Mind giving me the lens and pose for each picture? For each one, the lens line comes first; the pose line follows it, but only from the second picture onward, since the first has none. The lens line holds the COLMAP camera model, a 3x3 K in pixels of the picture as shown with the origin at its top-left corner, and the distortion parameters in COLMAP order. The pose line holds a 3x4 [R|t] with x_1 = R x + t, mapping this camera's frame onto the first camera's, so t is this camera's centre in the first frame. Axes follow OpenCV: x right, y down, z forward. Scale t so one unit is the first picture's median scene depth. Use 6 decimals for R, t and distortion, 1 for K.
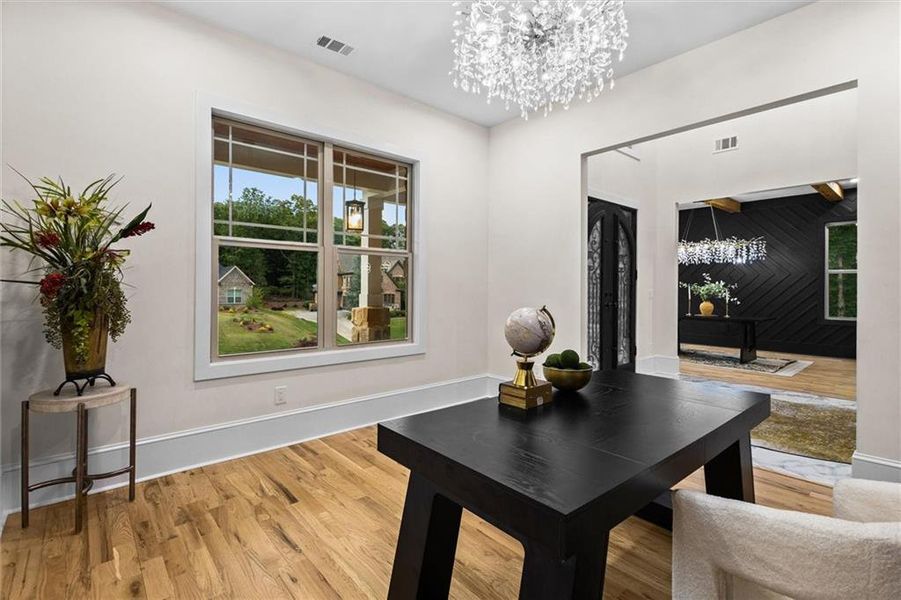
lens RADIAL K [[422.0, 0, 447.8], [0, 422.0, 294.8], [0, 0, 1]] dist [0.010953, 0.000621]
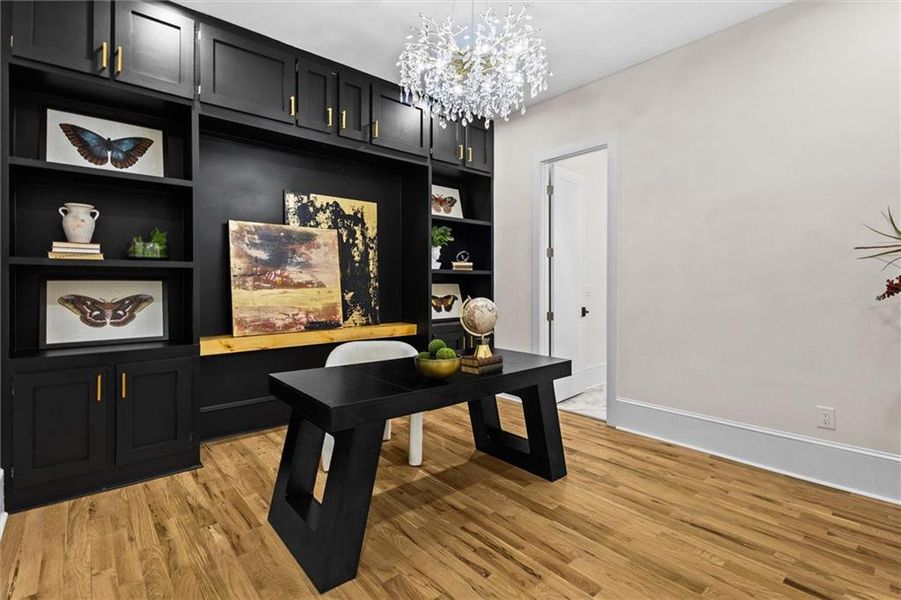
lens RADIAL K [[422.0, 0, 452.9], [0, 422.0, 294.0], [0, 0, 1]] dist [0.010953, 0.000621]
pose [[-0.999755, 0.000178, 0.022154, 0.220796], [0.000518, 0.999882, 0.015334, -0.011306], [-0.022148, 0.015342, -0.999637, 2.019601]]
